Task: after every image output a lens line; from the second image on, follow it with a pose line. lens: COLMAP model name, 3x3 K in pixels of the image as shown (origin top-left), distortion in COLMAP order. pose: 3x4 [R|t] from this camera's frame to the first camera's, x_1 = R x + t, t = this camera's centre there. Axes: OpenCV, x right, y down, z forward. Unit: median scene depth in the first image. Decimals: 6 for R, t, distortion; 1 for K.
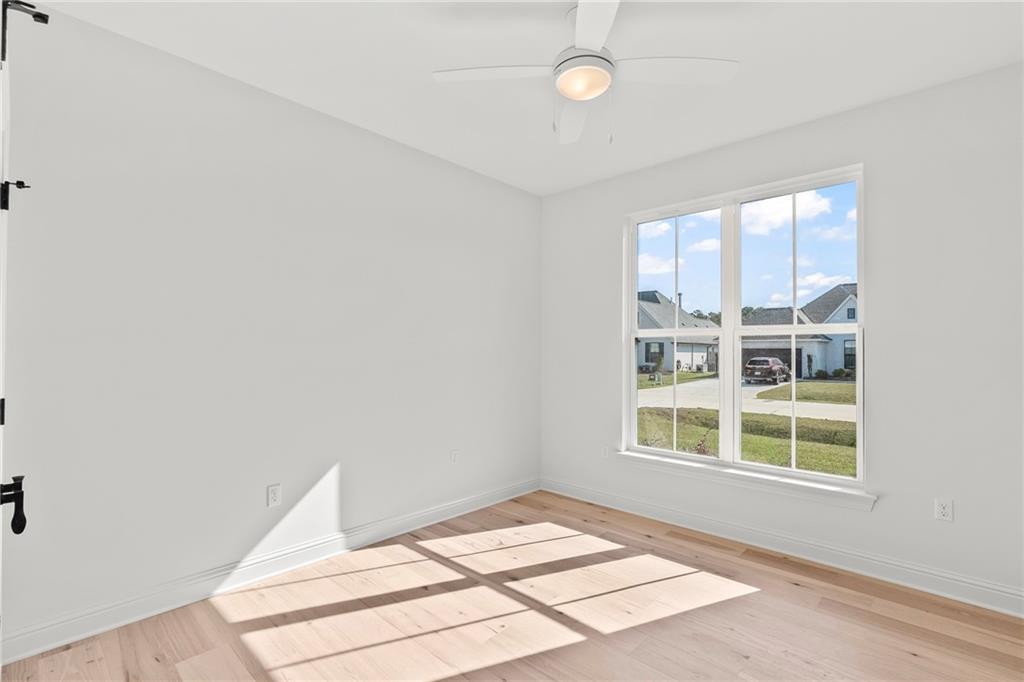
lens RADIAL K [[470.9, 0, 515.5], [0, 470.9, 344.1], [0, 0, 1]] dist [0.014466, -0.000541]
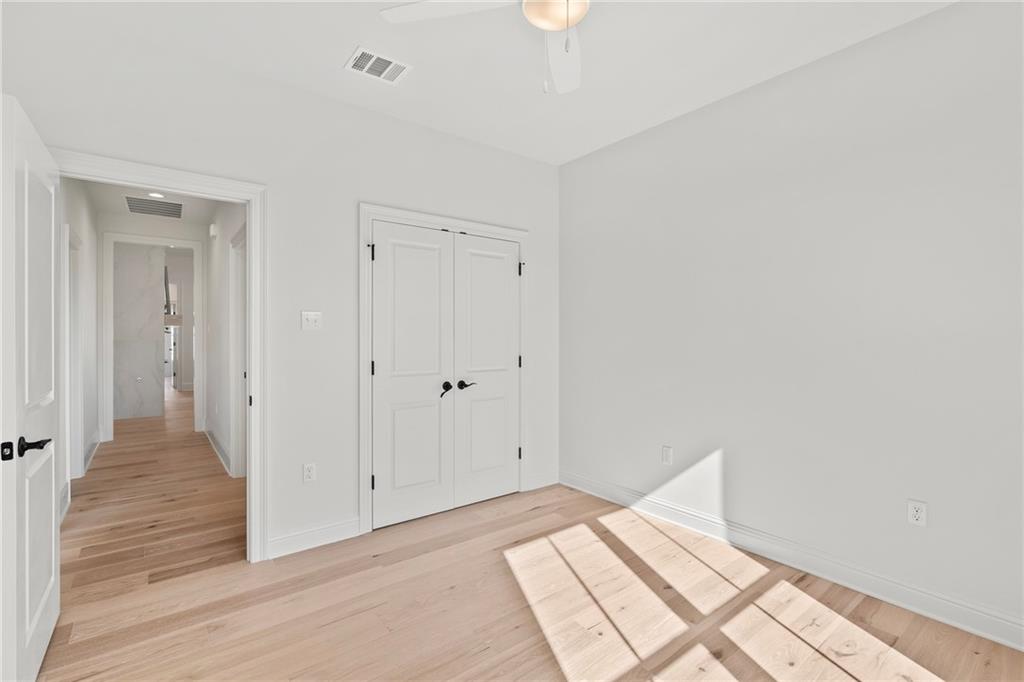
lens RADIAL K [[470.9, 0, 516.6], [0, 470.9, 337.3], [0, 0, 1]] dist [0.014466, -0.000541]
pose [[-0.164326, -0.009147, -0.986364, 0.732983], [0.014839, 0.999821, -0.011744, 0.024576], [0.986295, -0.016567, -0.164160, 0.804564]]
